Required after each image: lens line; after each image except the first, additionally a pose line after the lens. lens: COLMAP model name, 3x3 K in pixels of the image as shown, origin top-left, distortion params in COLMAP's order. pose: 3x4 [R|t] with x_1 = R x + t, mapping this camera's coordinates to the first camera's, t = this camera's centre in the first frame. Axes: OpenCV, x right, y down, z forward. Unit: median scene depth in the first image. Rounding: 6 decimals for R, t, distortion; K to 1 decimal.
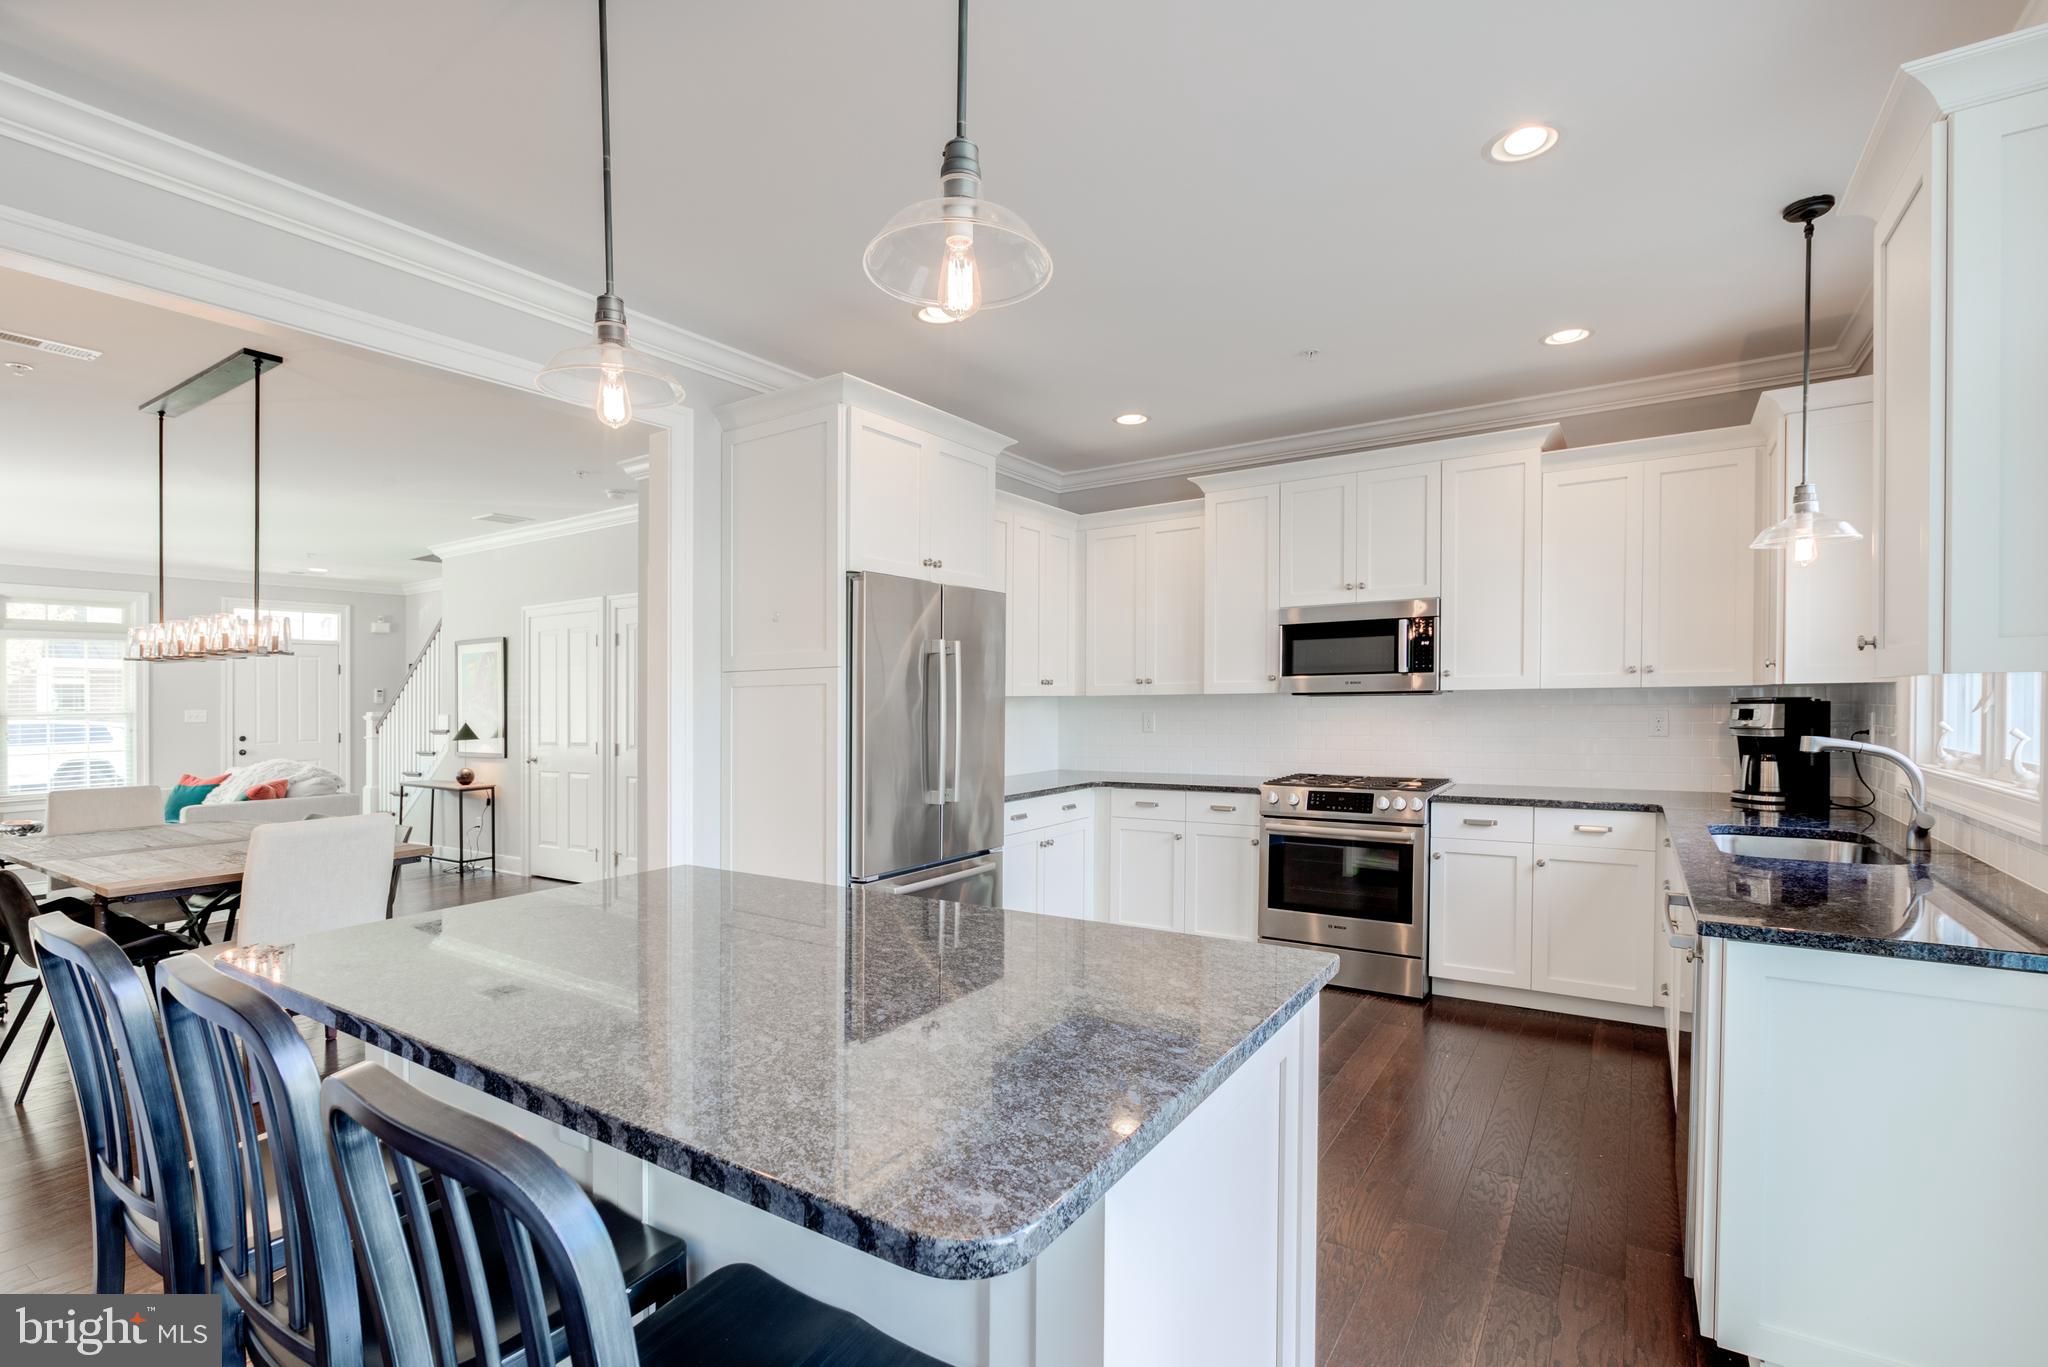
lens RADIAL K [[949.5, 0, 1037.8], [0, 949.5, 702.6], [0, 0, 1]] dist [-0.003721, 0.001347]
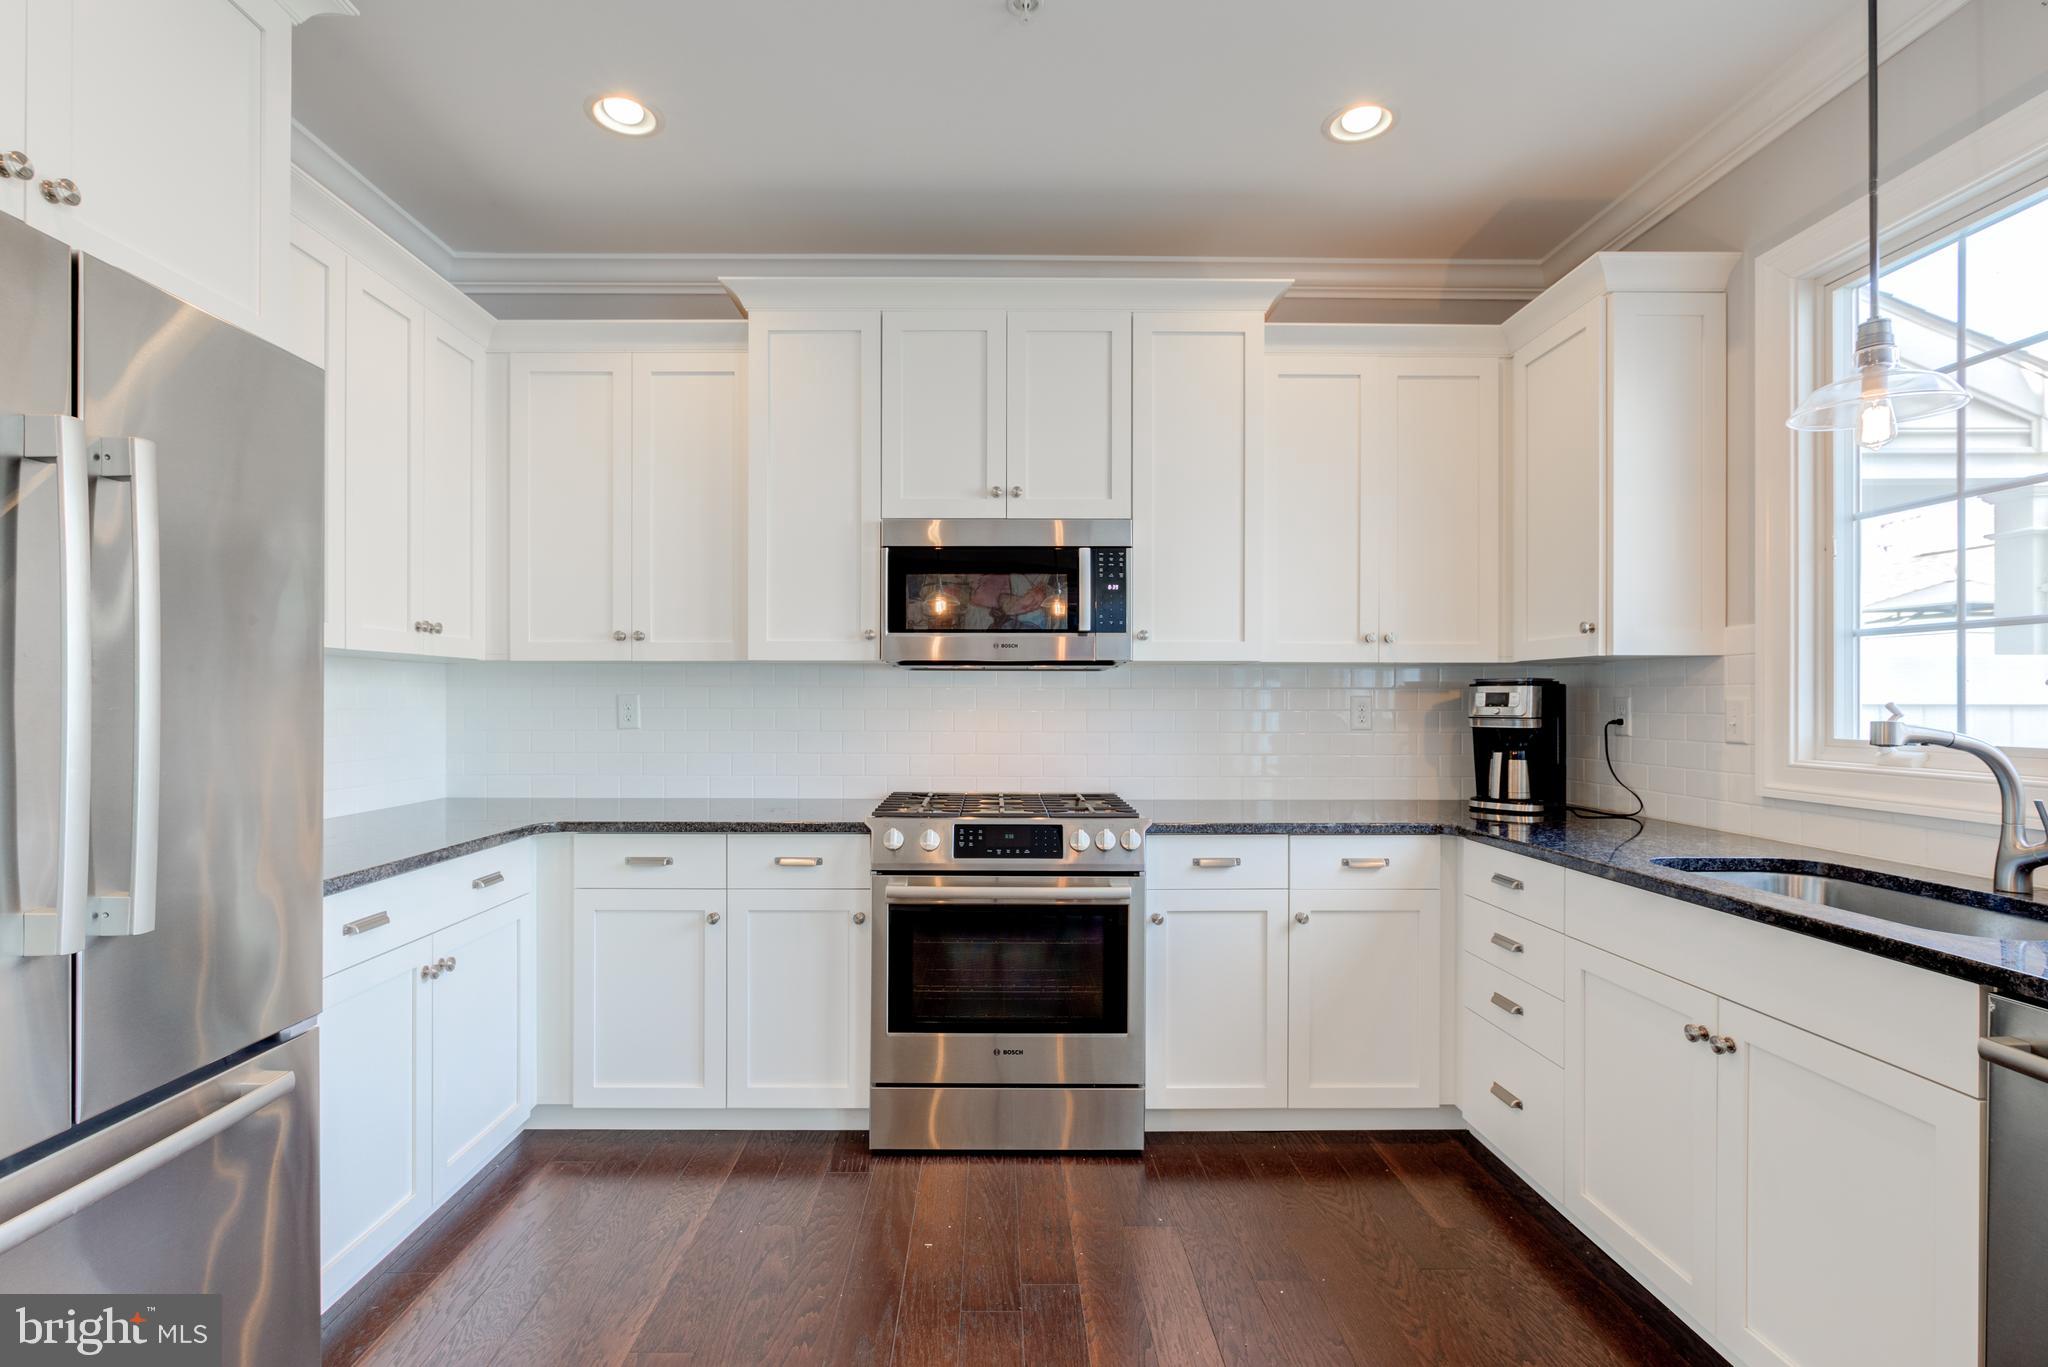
lens RADIAL K [[949.5, 0, 982.5], [0, 949.5, 708.9], [0, 0, 1]] dist [-0.003721, 0.001347]
pose [[0.838172, 0.010026, 0.545313, -0.020782], [-0.011692, 0.999932, -0.000413, 0.021729], [-0.545280, -0.006030, 0.838232, 0.499636]]
